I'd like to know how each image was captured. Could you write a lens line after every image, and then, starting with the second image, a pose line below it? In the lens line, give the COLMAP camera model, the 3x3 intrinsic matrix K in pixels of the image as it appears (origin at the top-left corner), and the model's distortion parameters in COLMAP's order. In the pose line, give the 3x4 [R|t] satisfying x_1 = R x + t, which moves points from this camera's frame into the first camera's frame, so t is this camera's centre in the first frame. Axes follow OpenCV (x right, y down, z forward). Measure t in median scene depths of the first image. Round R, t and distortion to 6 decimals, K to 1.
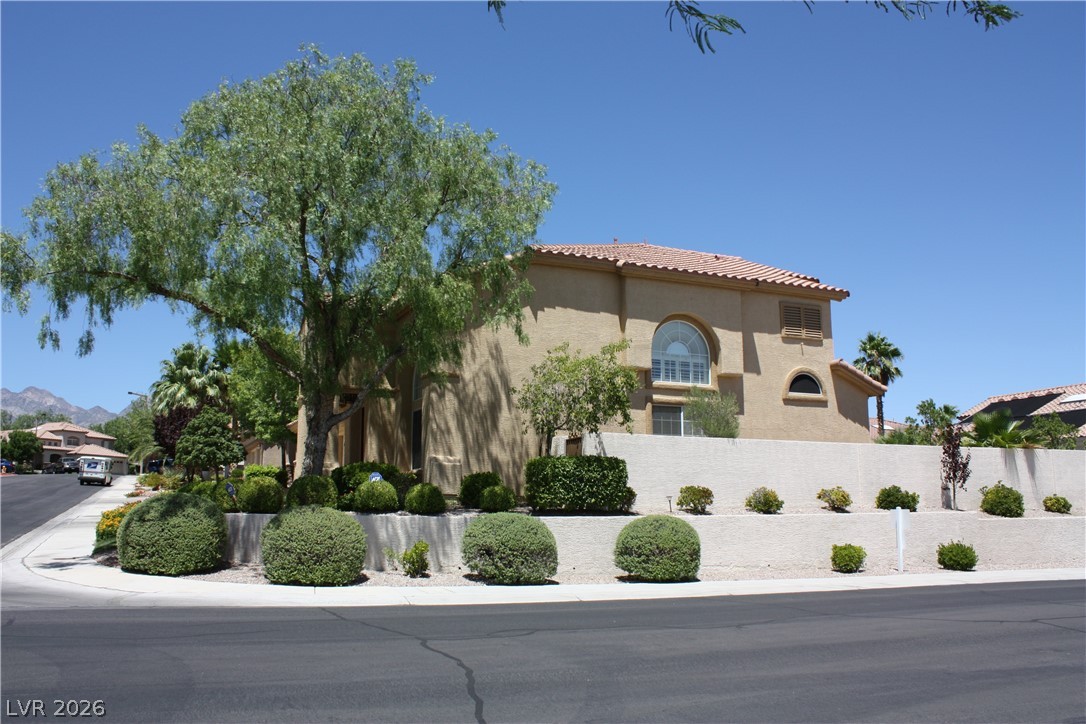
lens RADIAL K [[900.4, 0, 543.0], [0, 900.4, 362.0], [0, 0, 1]] dist [-0.159889, 0.142055]
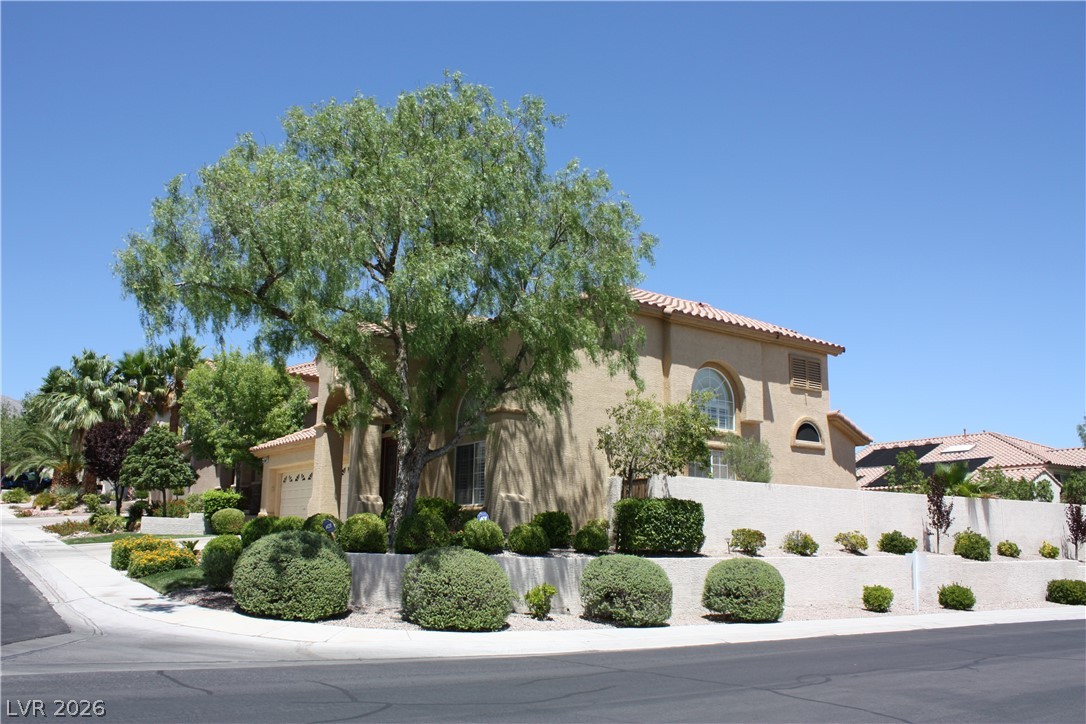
lens RADIAL K [[900.4, 0, 543.0], [0, 900.4, 362.0], [0, 0, 1]] dist [-0.159889, 0.142055]
pose [[0.980772, 0.056449, 0.186815, -0.239191], [-0.050796, 0.998099, -0.034911, -0.006765], [-0.188431, 0.024750, 0.981775, 0.016602]]
